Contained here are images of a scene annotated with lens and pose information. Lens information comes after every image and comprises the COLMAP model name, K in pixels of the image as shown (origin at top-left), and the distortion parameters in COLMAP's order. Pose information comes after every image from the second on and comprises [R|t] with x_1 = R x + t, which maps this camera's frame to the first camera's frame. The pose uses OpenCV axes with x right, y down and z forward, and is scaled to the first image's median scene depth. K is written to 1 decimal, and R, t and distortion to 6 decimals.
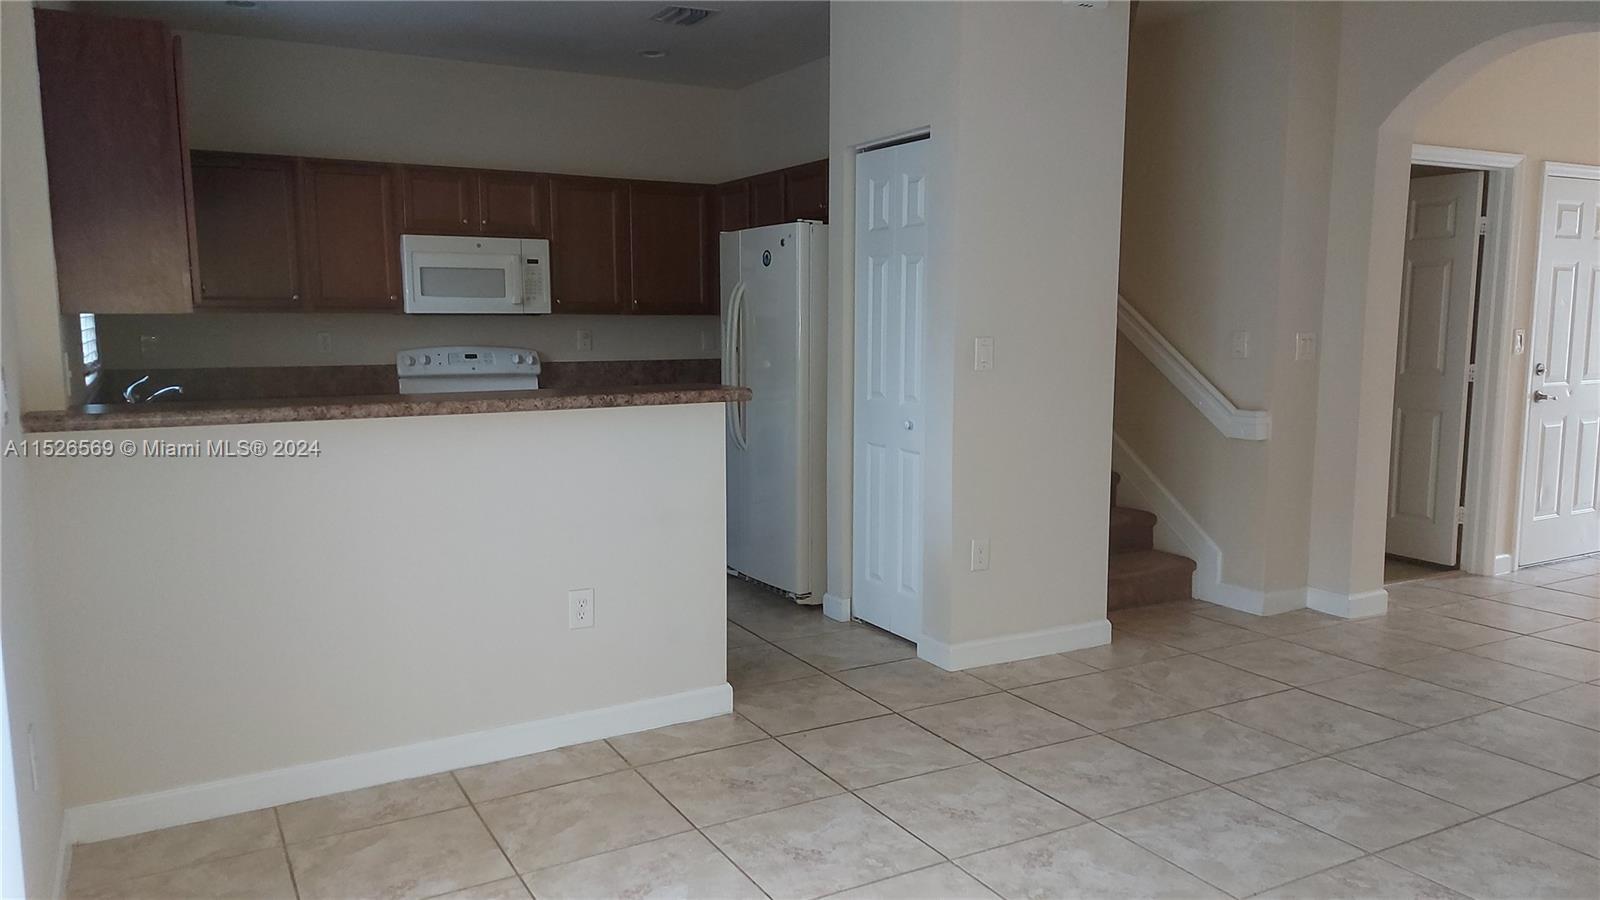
lens RADIAL K [[1137.9, 0, 803.7], [0, 1137.9, 460.9], [0, 0, 1]] dist [0.115235, -0.143541]
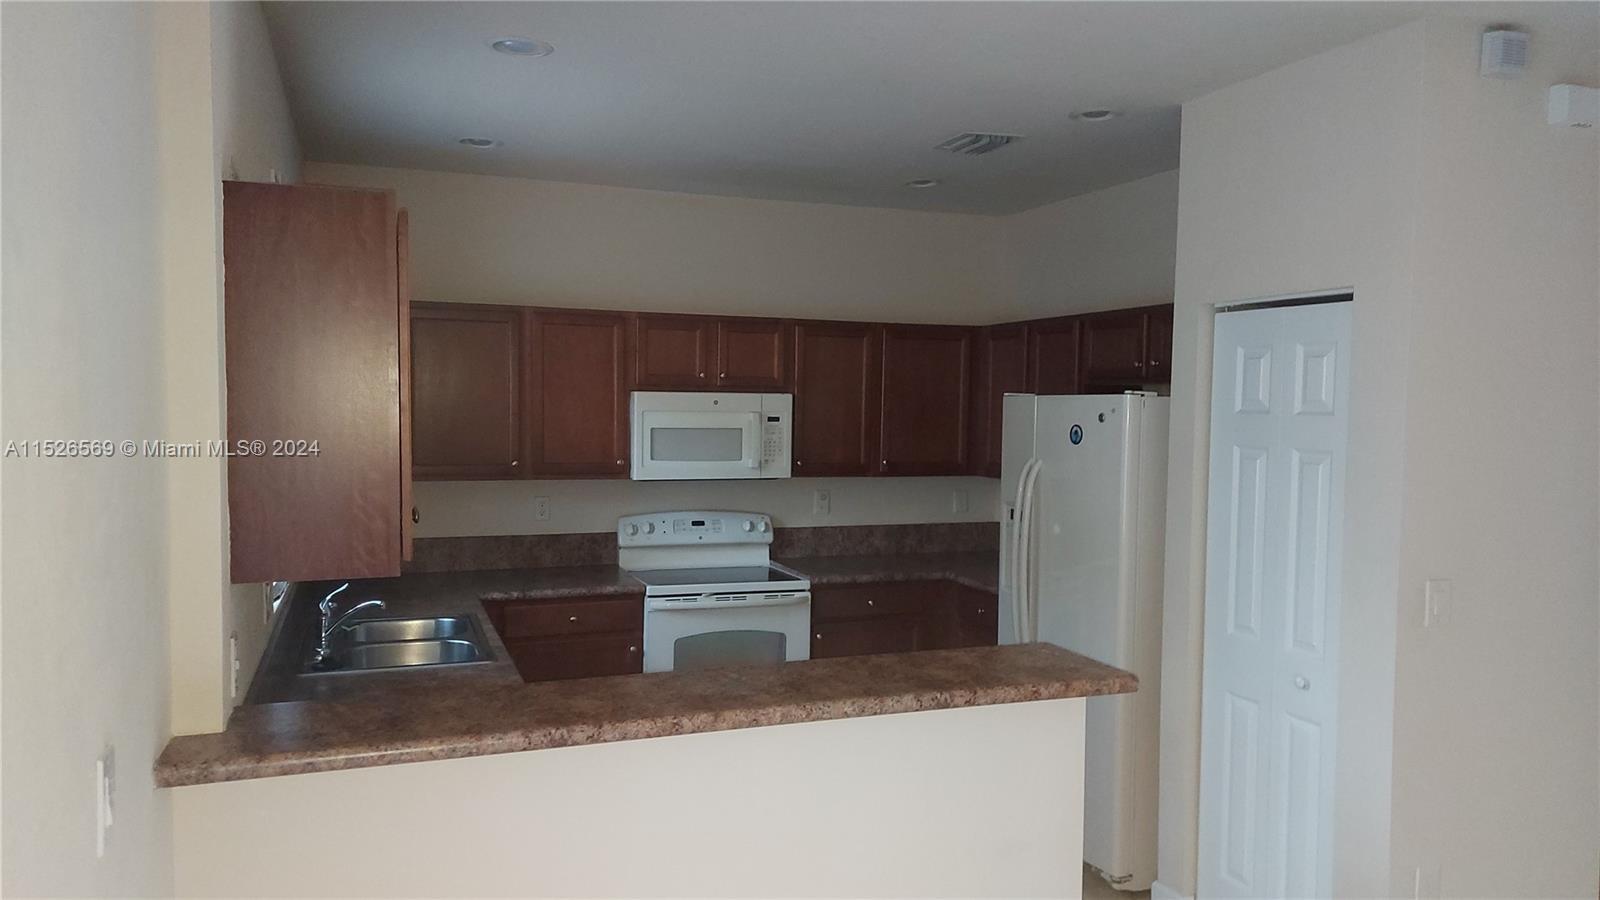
lens RADIAL K [[1137.9, 0, 803.7], [0, 1137.9, 460.9], [0, 0, 1]] dist [0.115235, -0.143541]
pose [[0.988472, 0.021822, -0.149823, -0.087347], [-0.033458, 0.996578, -0.075587, -0.081040], [0.147661, 0.079728, 0.985819, 0.164808]]
